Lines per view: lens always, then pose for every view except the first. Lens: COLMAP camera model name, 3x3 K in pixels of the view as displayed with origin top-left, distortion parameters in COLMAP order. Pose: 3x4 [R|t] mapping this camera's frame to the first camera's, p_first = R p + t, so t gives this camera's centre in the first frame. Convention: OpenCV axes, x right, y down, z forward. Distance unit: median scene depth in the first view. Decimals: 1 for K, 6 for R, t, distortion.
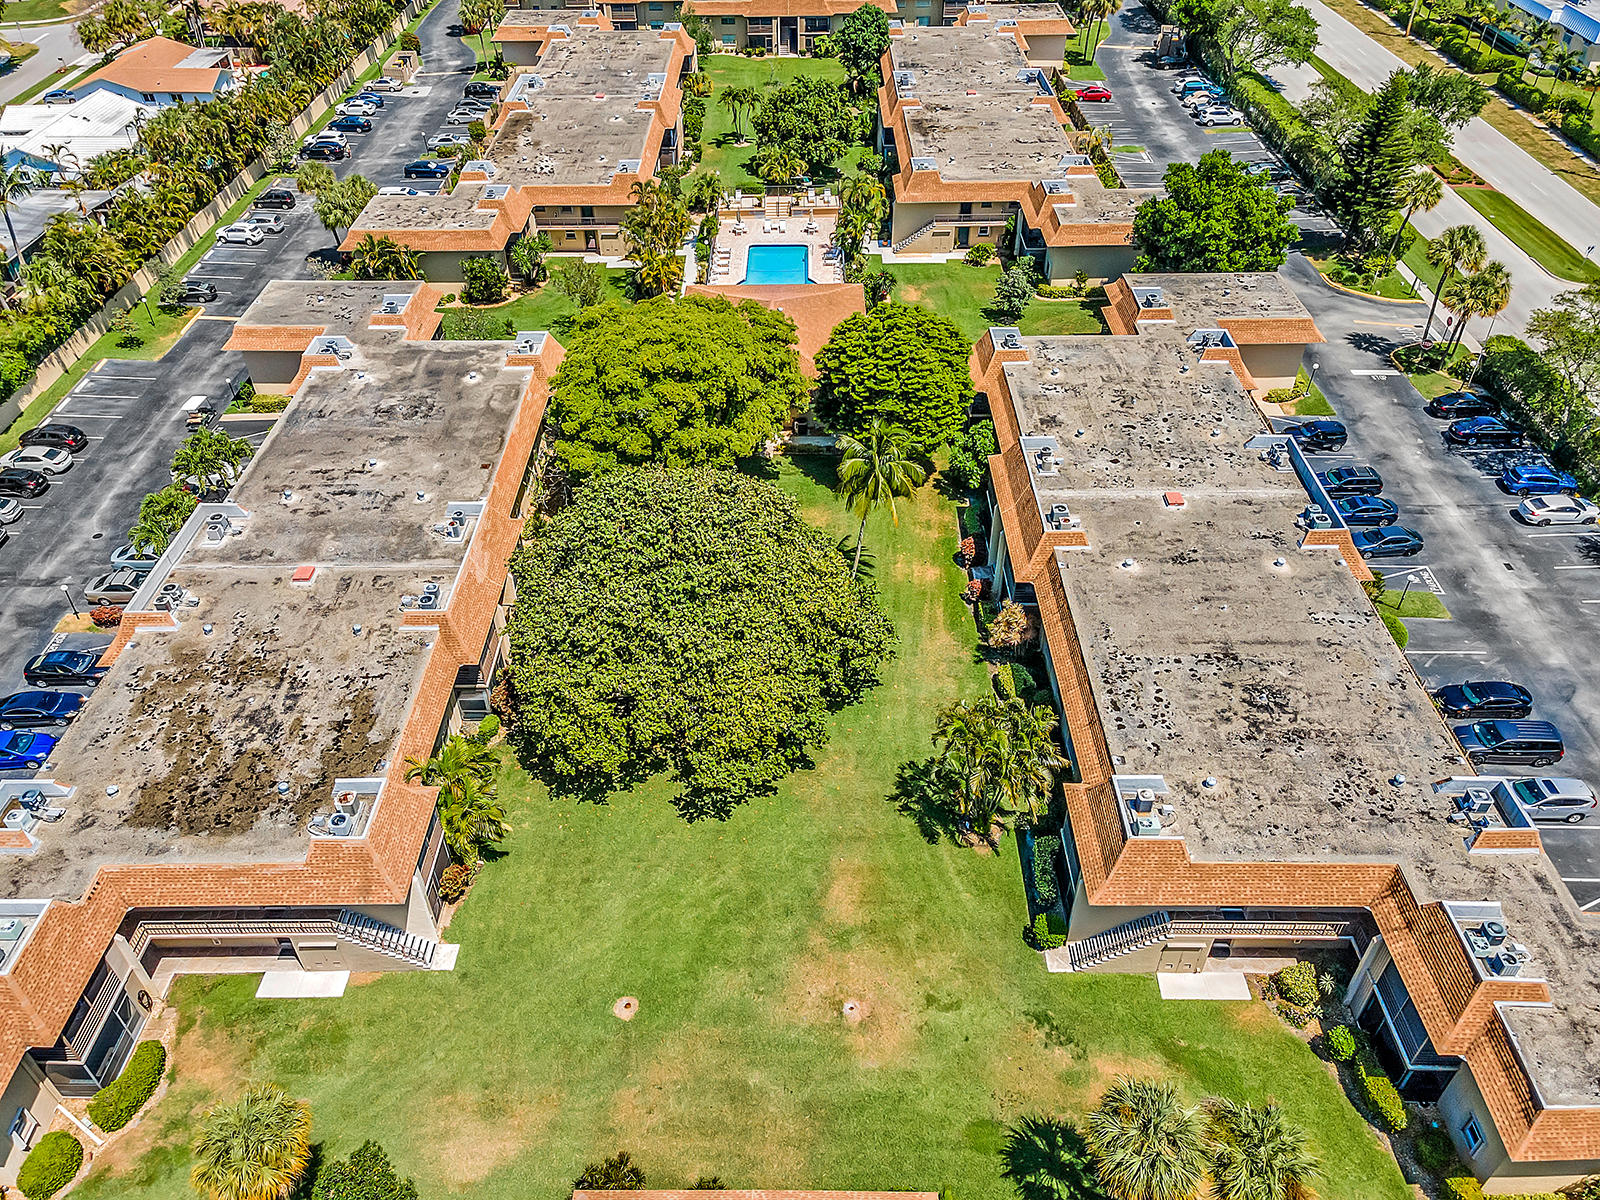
lens RADIAL K [[1163.9, 0, 782.3], [0, 1163.9, 591.2], [0, 0, 1]] dist [0.015601, 0.058211]
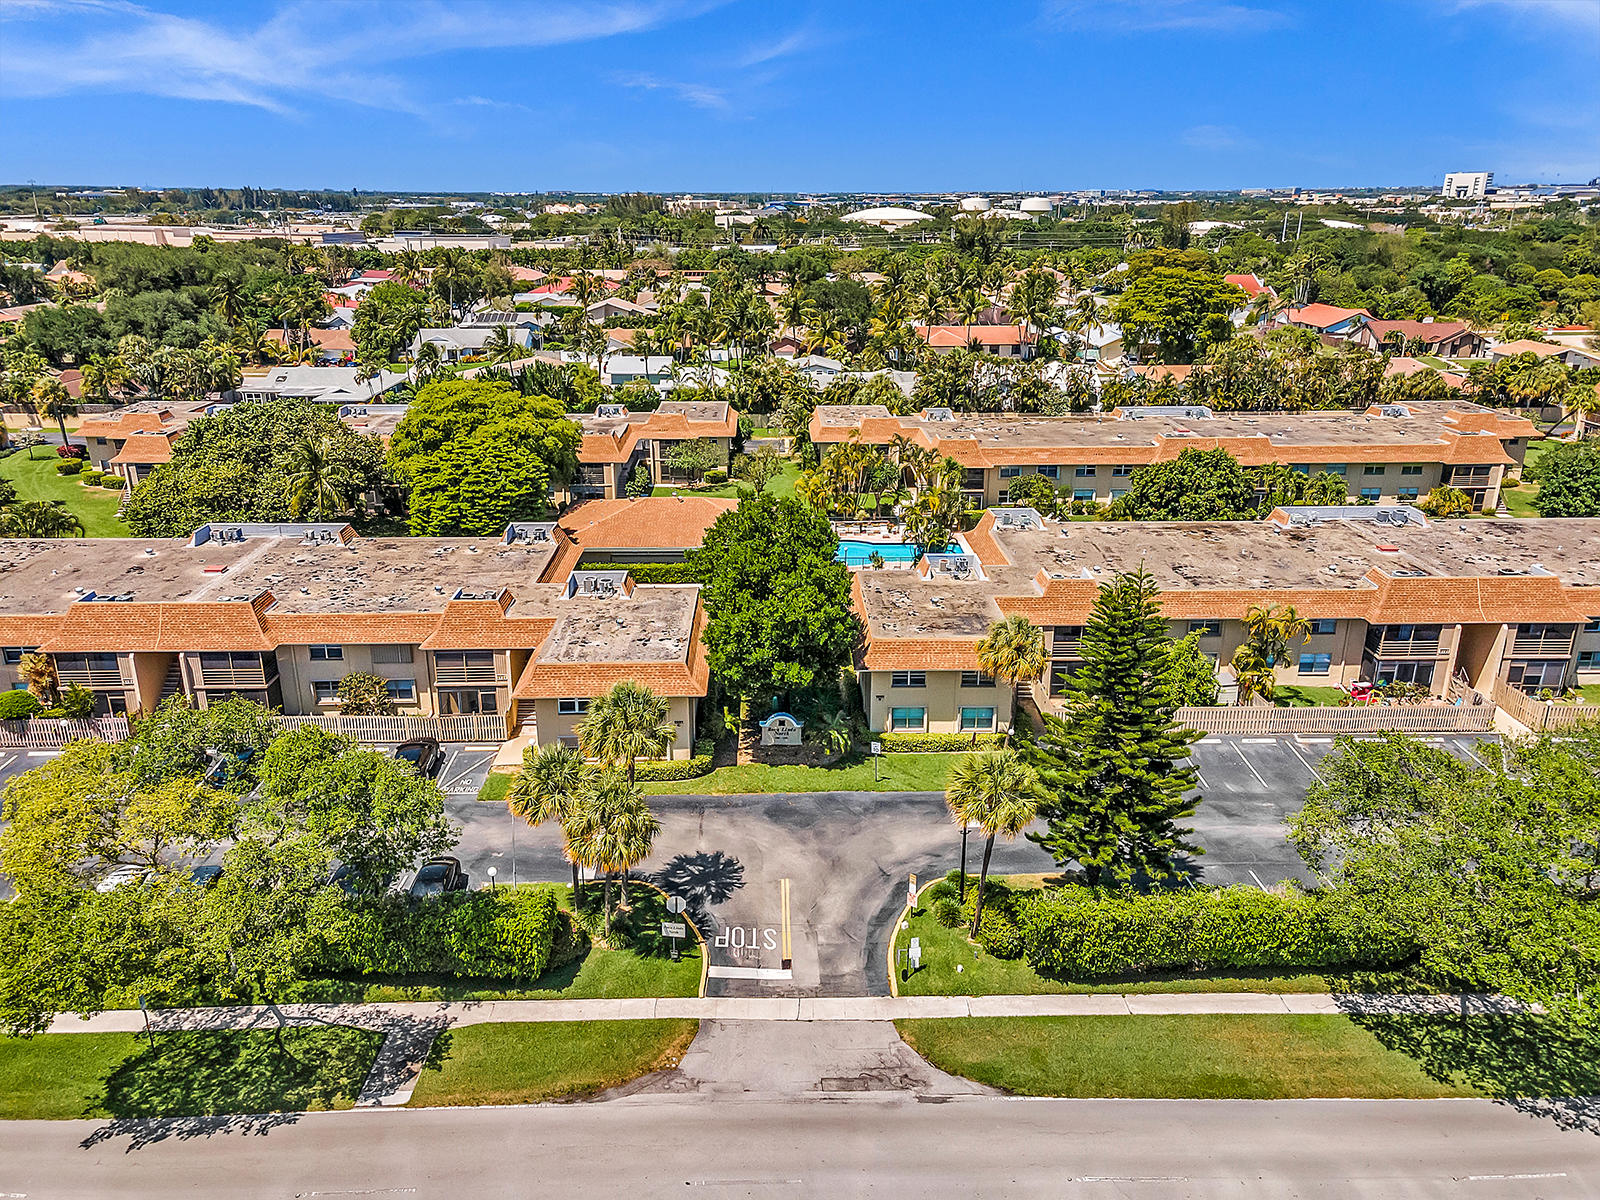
lens RADIAL K [[1163.9, 0, 782.3], [0, 1163.9, 591.2], [0, 0, 1]] dist [0.015601, 0.058211]
pose [[0.027675, 0.339051, -0.940361, 0.938205], [-0.635070, 0.732439, 0.245394, -0.452612], [0.771958, 0.590404, 0.235591, 0.784050]]
